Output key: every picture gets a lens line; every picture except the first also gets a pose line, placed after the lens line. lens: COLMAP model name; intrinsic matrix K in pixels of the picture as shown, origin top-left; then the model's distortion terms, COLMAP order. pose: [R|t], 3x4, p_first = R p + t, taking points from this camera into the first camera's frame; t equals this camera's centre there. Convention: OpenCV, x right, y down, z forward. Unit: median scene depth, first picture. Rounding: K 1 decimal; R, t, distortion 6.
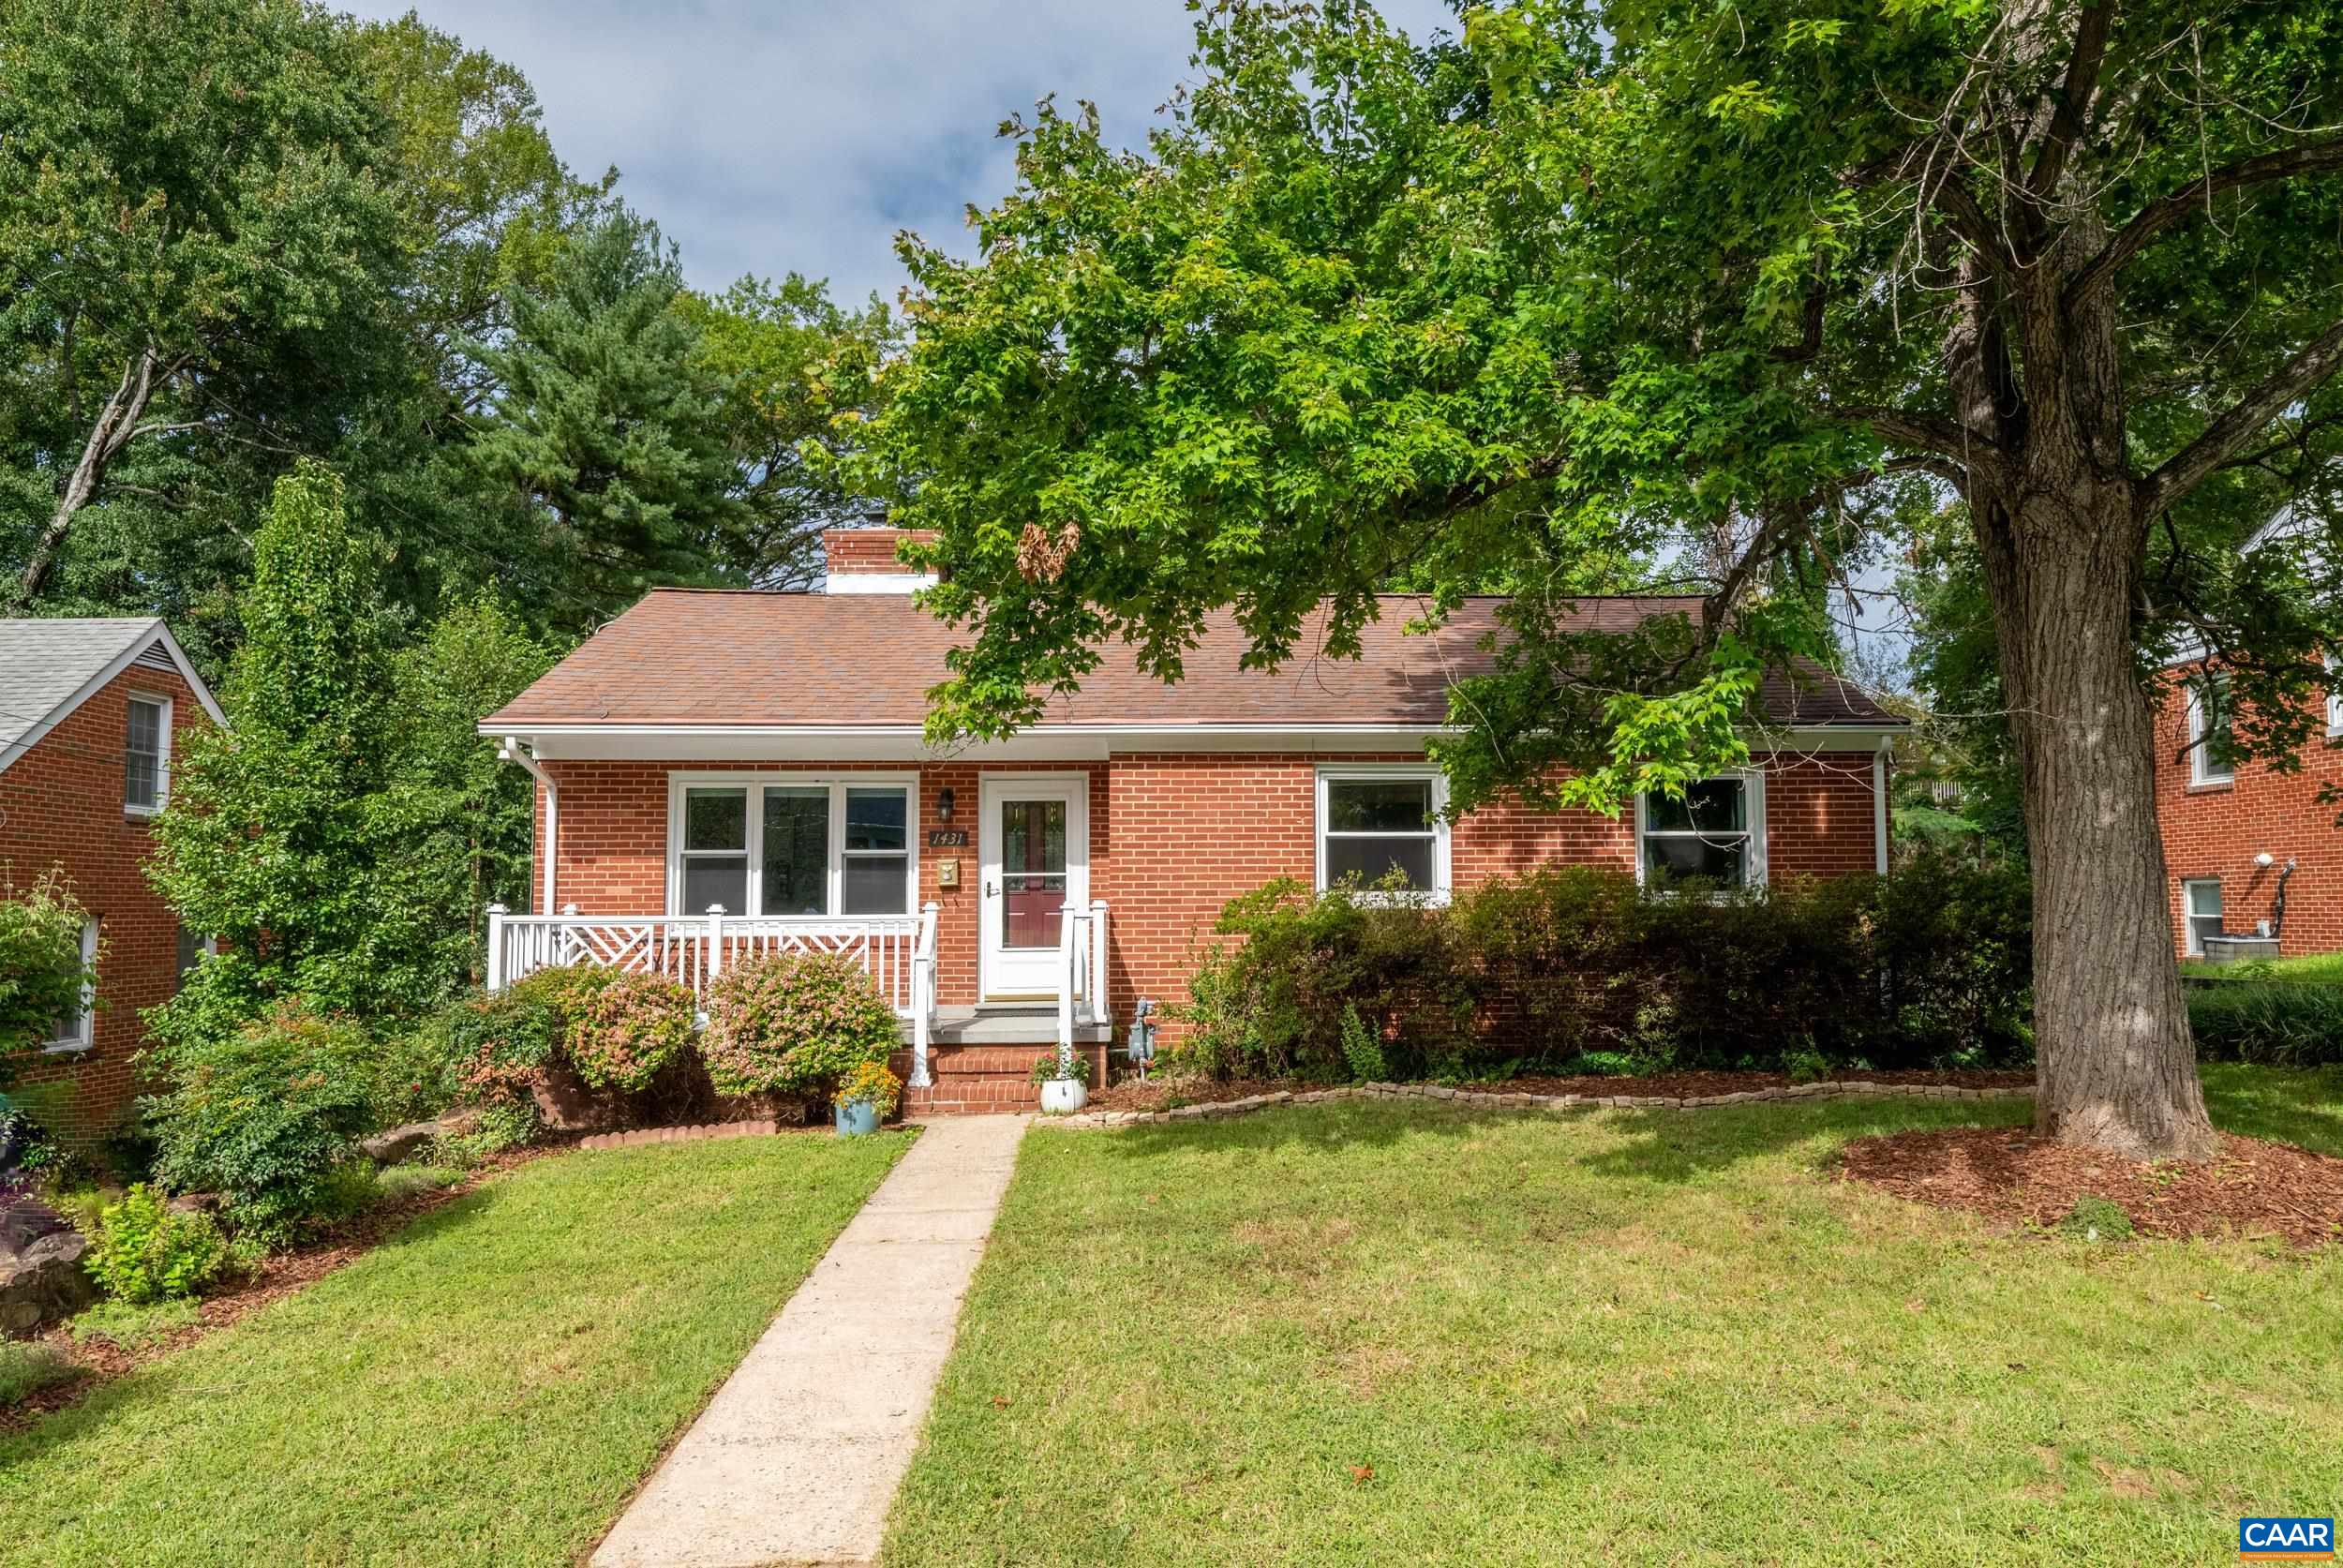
lens RADIAL K [[1417.1, 0, 1171.5], [0, 1417.1, 784.0], [0, 0, 1]] dist [-0.001353, -0.000181]
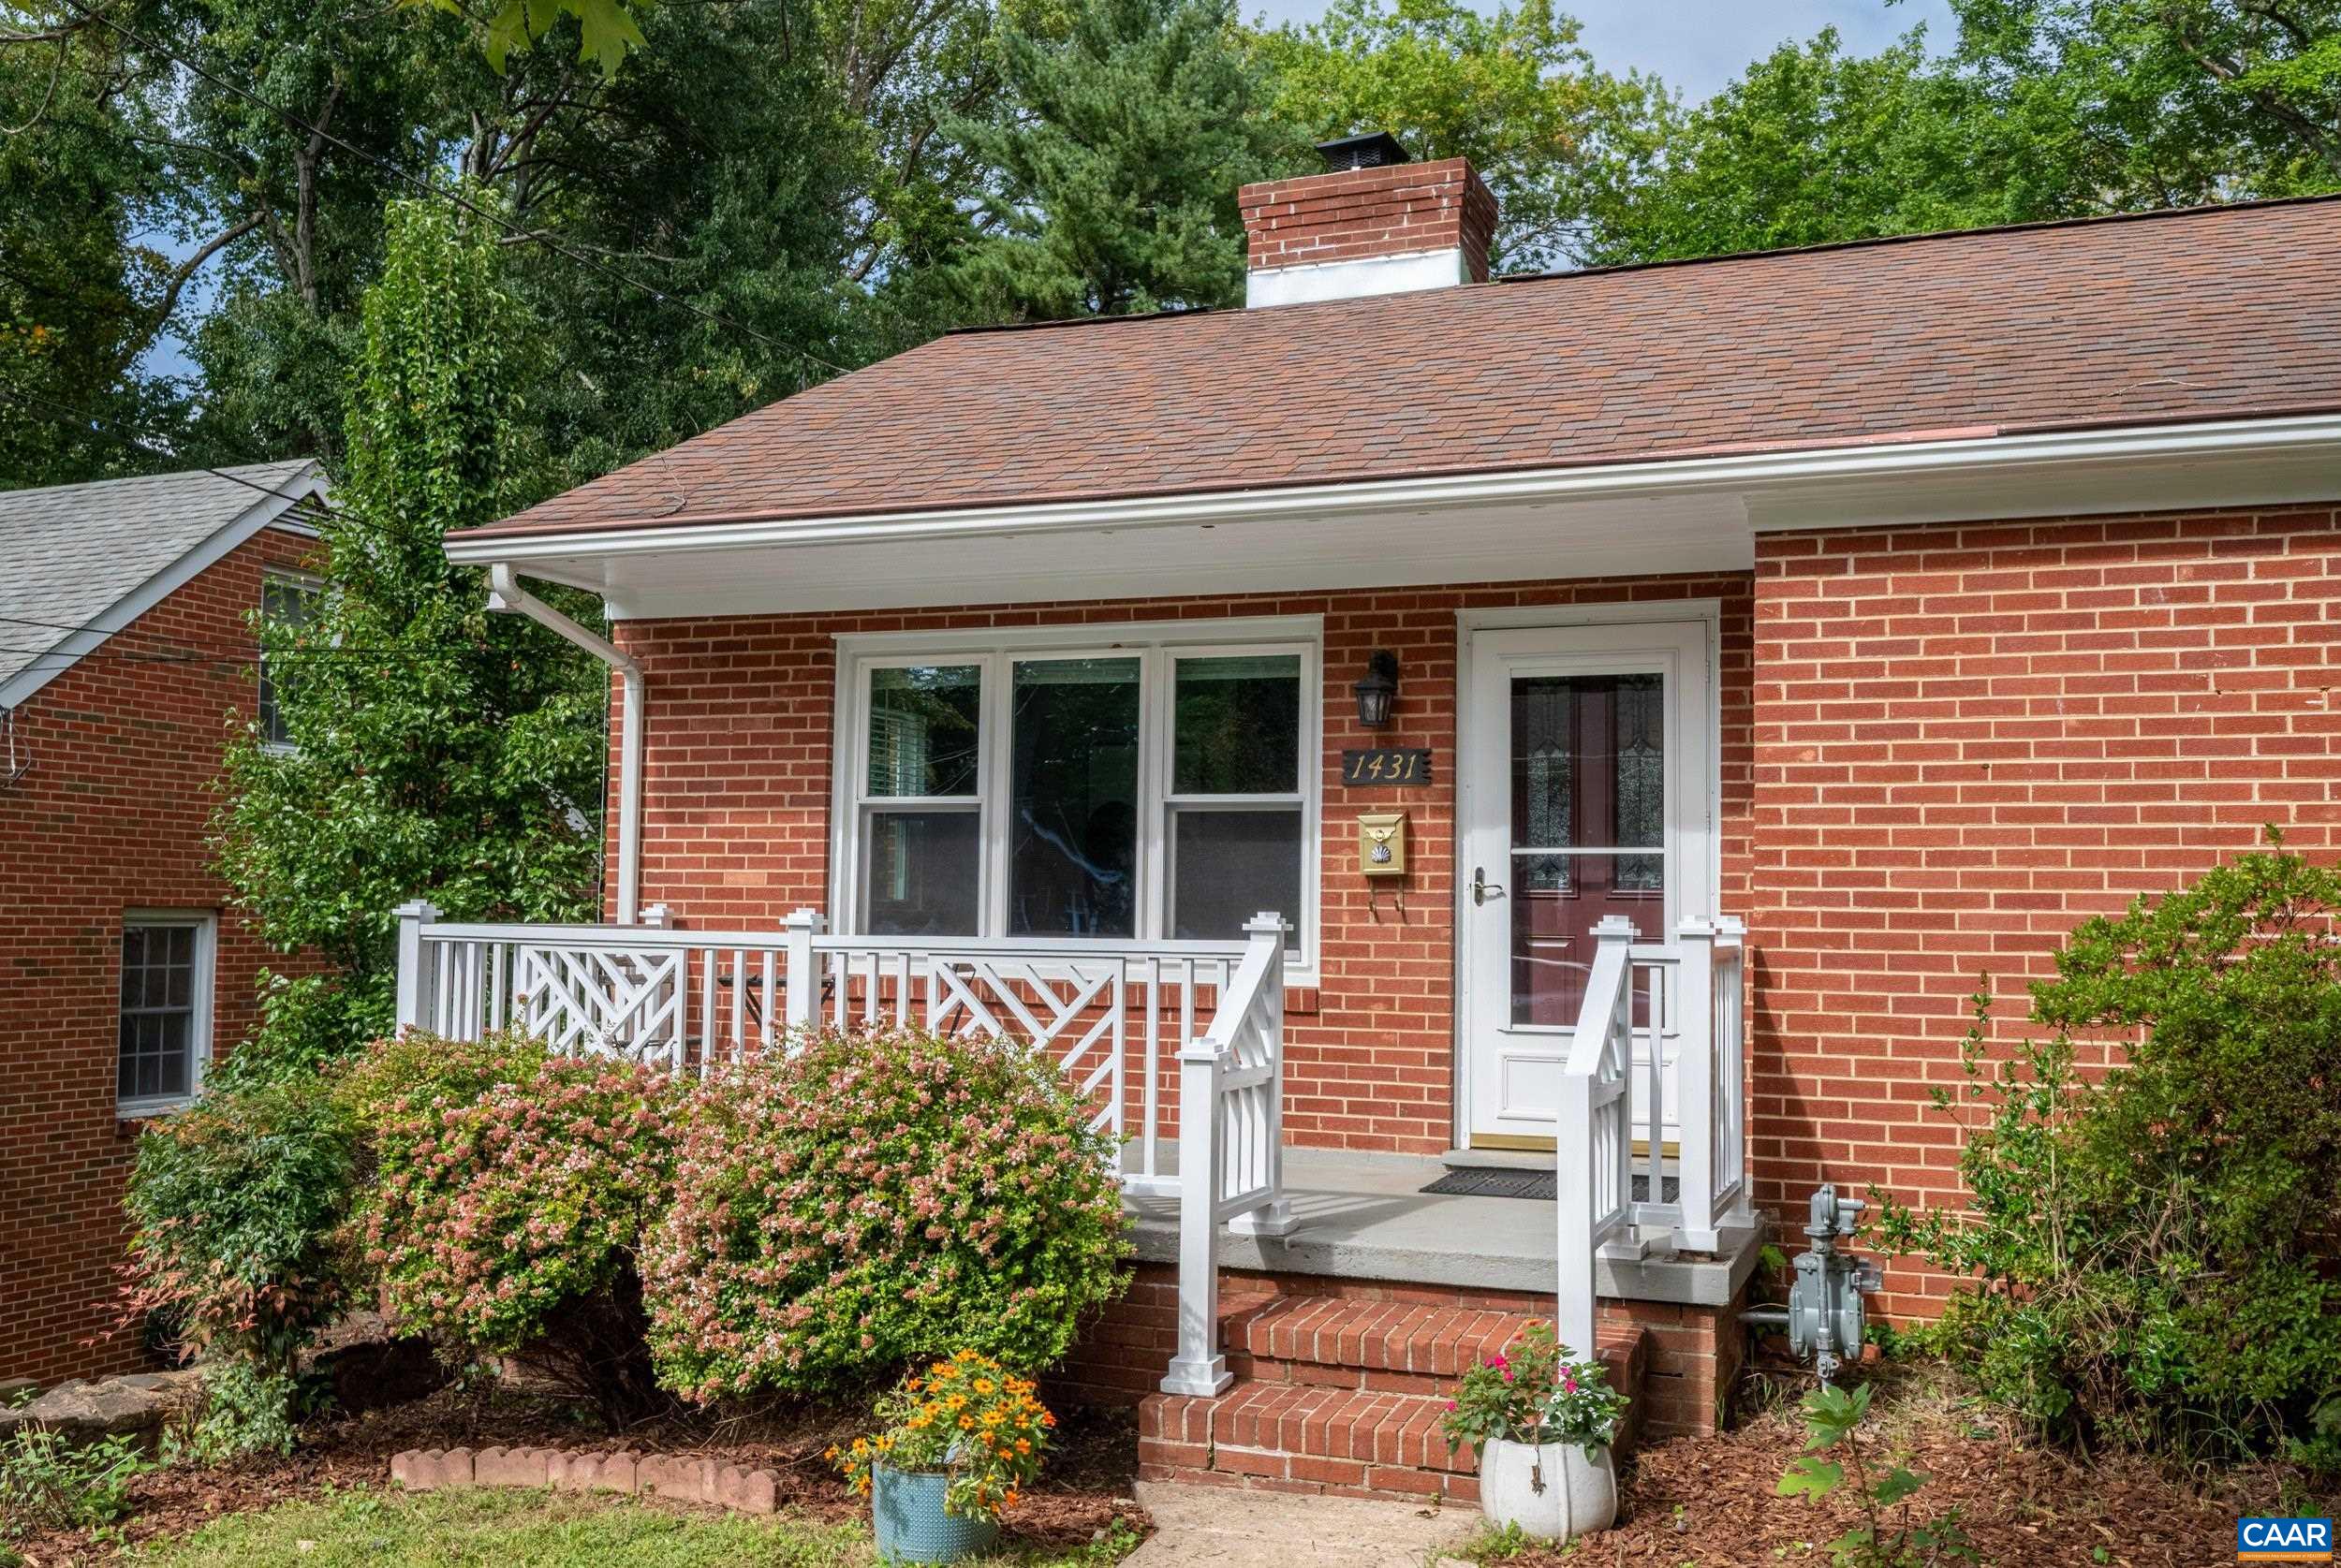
lens RADIAL K [[2036.1, 0, 1170.5], [0, 2036.1, 784.0], [0, 0, 1]] dist [-0.006100, 0.009337]
pose [[0.918335, -0.006857, -0.395744, 0.028052], [0.014053, 0.999784, 0.015287, 0.033578], [0.395554, -0.019600, 0.918233, 0.405259]]
